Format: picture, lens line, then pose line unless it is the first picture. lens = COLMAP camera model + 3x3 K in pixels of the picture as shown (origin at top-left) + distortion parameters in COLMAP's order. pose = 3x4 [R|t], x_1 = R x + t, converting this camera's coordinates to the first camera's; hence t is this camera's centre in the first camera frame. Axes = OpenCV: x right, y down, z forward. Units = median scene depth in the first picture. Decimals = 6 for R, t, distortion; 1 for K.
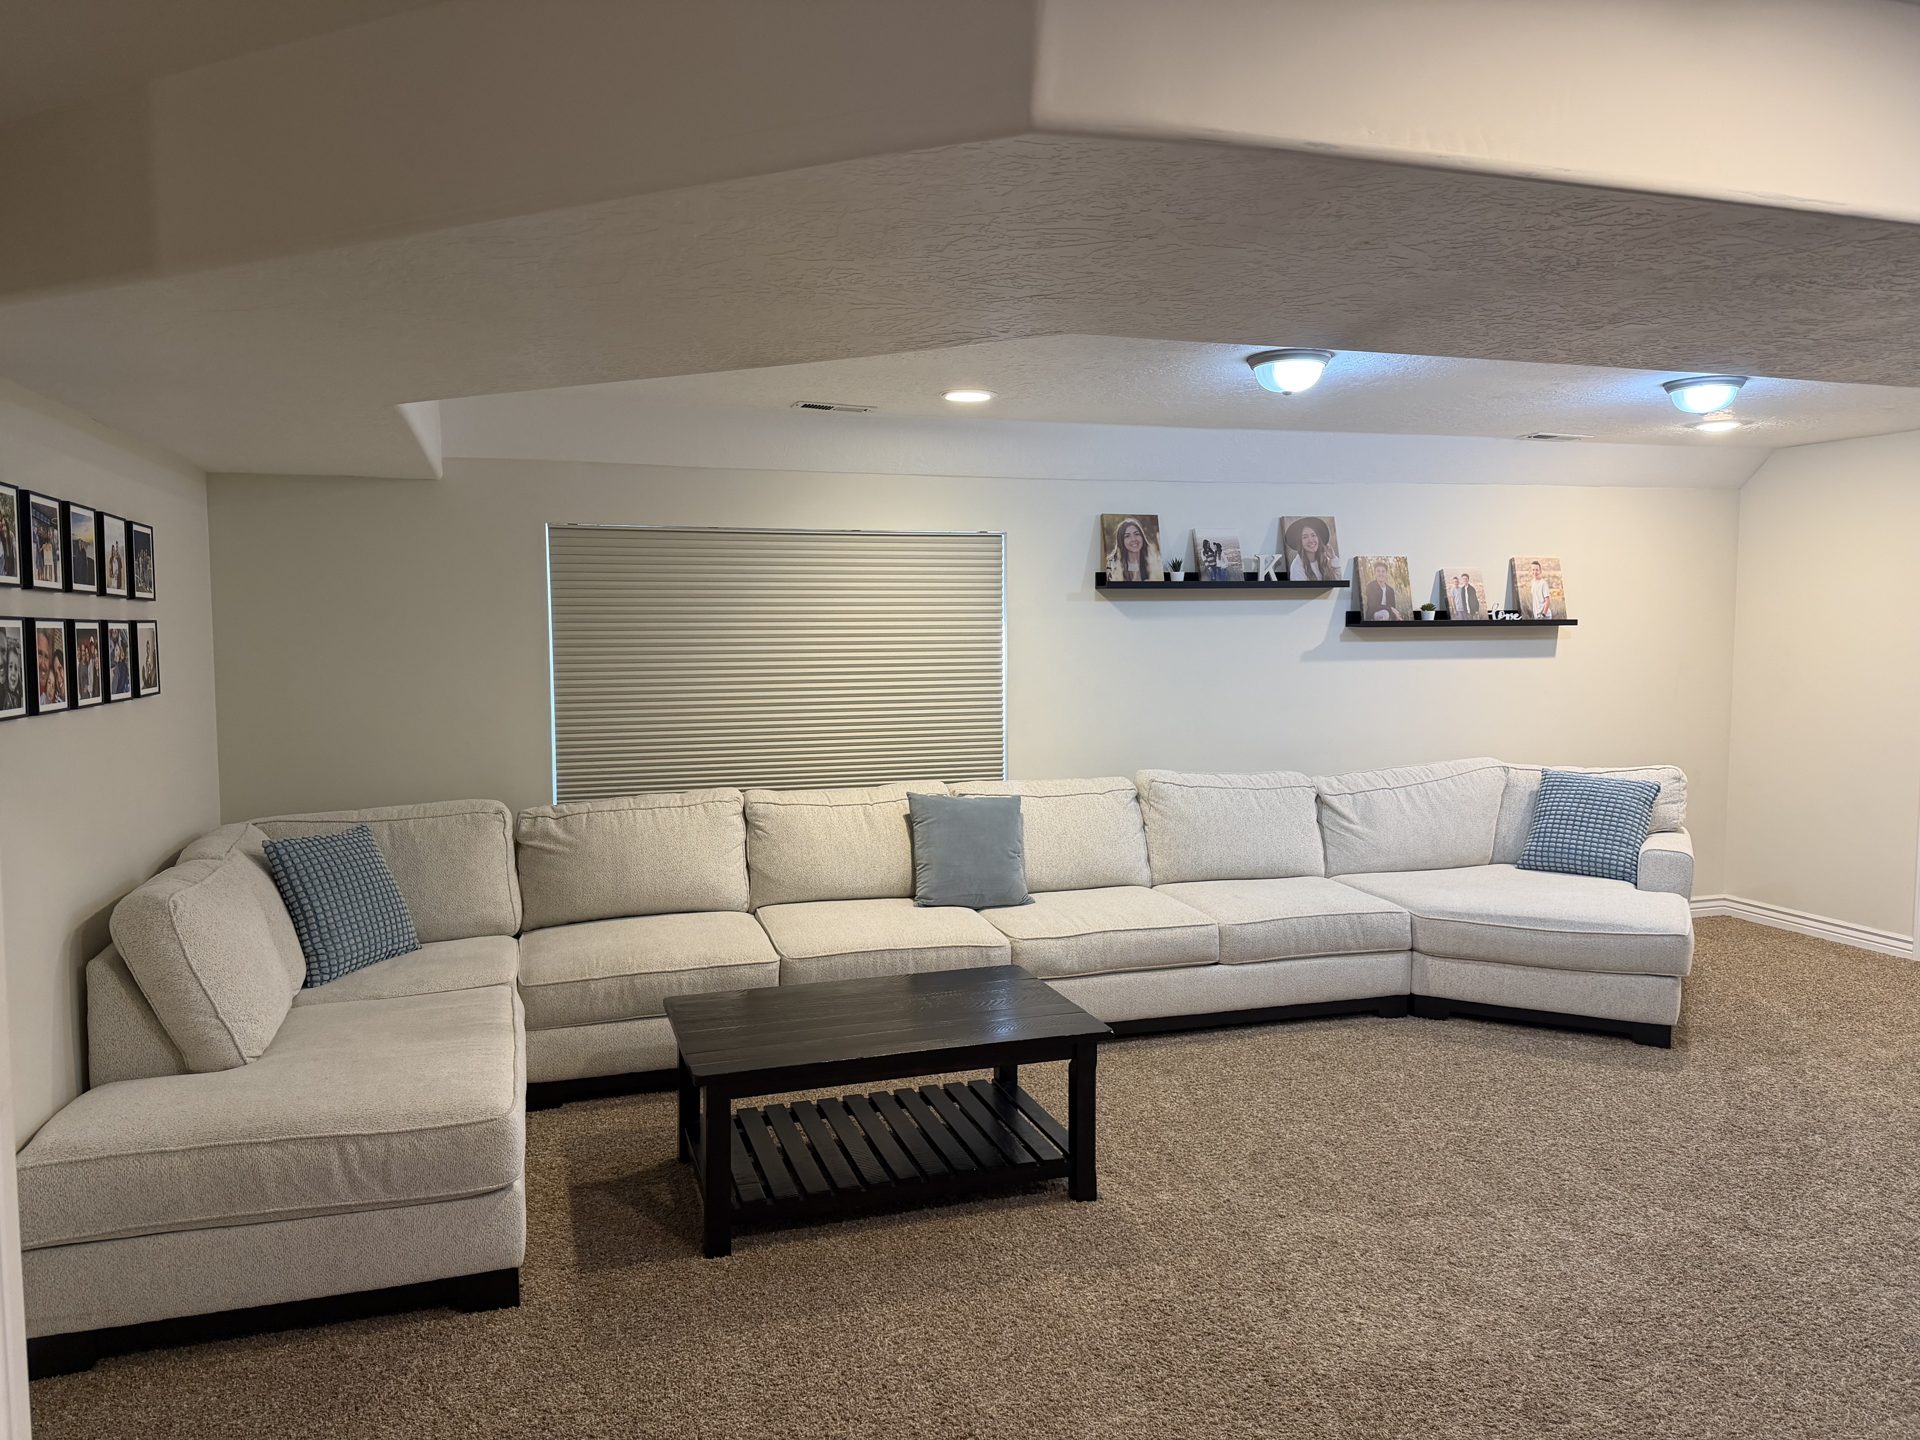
lens RADIAL K [[1366.0, 0, 960.0], [0, 1366.0, 720.0], [0, 0, 1]] dist [0.241145, -0.468453]
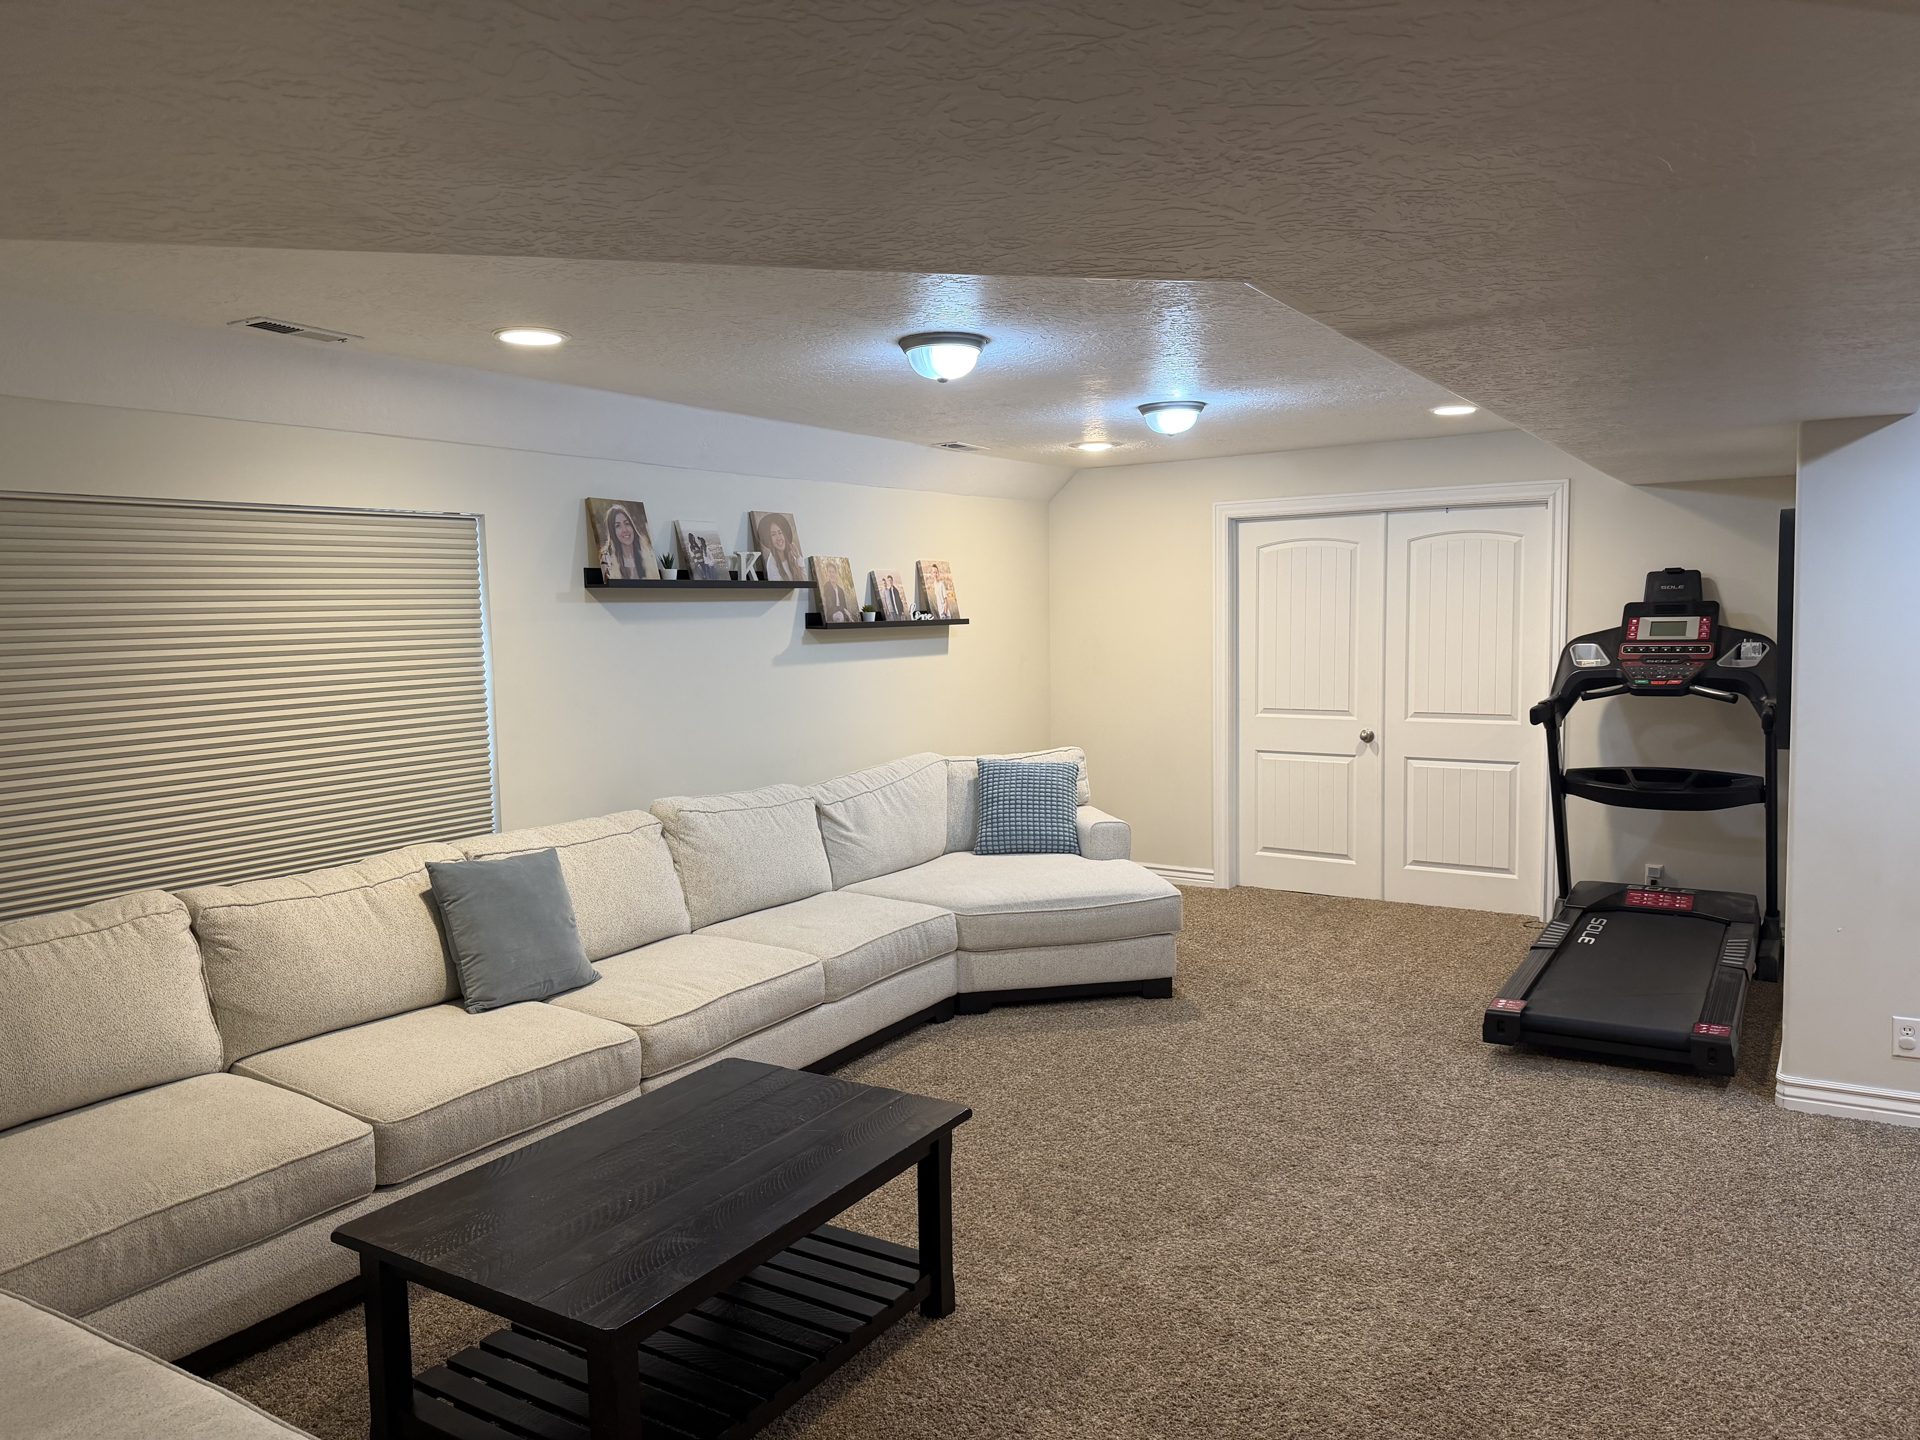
lens RADIAL K [[1353.2, 0, 960.0], [0, 1353.2, 720.0], [0, 0, 1]] dist [0.117456, -0.158985]
pose [[0.769255, -0.064380, 0.635690, -0.258396], [0.063141, 0.997700, 0.024636, -0.021847], [-0.635814, 0.021187, 0.771551, 0.220976]]
